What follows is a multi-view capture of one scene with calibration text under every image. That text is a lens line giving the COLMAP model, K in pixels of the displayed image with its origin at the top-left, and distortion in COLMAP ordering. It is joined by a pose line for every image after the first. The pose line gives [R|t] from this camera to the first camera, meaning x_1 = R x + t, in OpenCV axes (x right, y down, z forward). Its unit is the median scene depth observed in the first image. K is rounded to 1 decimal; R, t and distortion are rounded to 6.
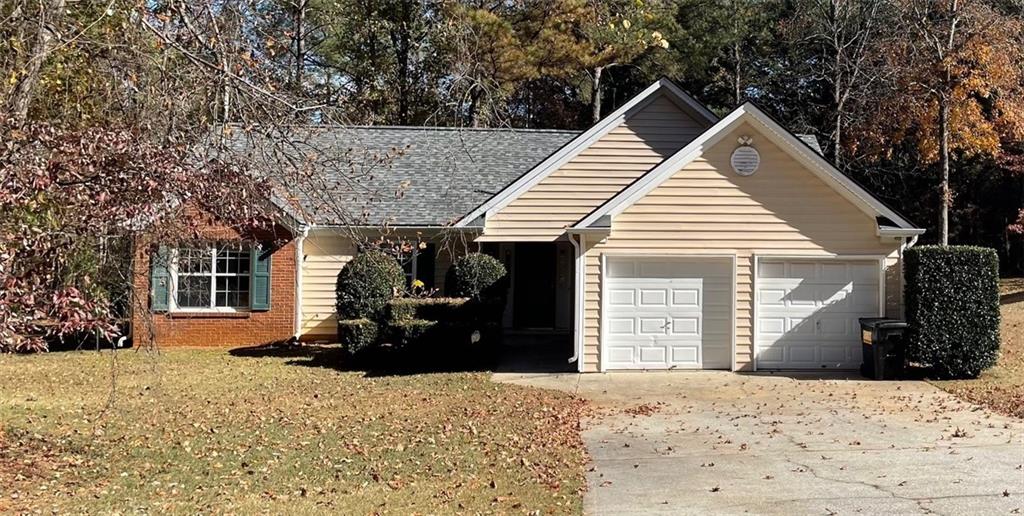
lens RADIAL K [[474.6, 0, 512.0], [0, 474.6, 258.0], [0, 0, 1]] dist [0.000328, -0.000006]
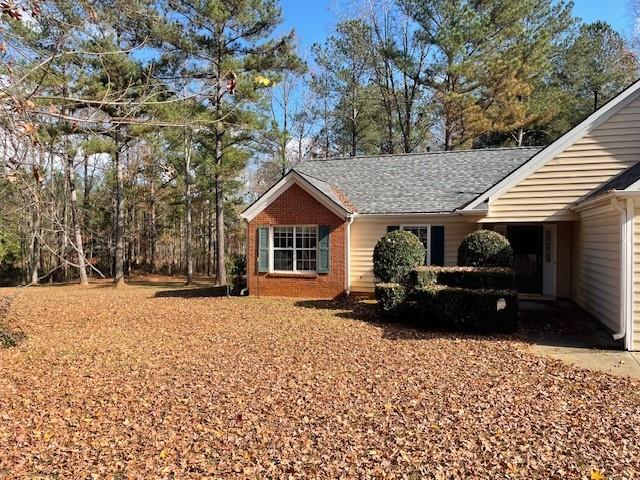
lens RADIAL K [[541.6, 0, 320.0], [0, 541.6, 240.0], [0, 0, 1]] dist [0.006610, 0.003219]
pose [[0.899166, 0.000370, -0.437607, 0.164998], [0.018296, 0.999093, 0.038439, -0.051159], [0.437224, -0.042570, 0.898344, -0.438545]]
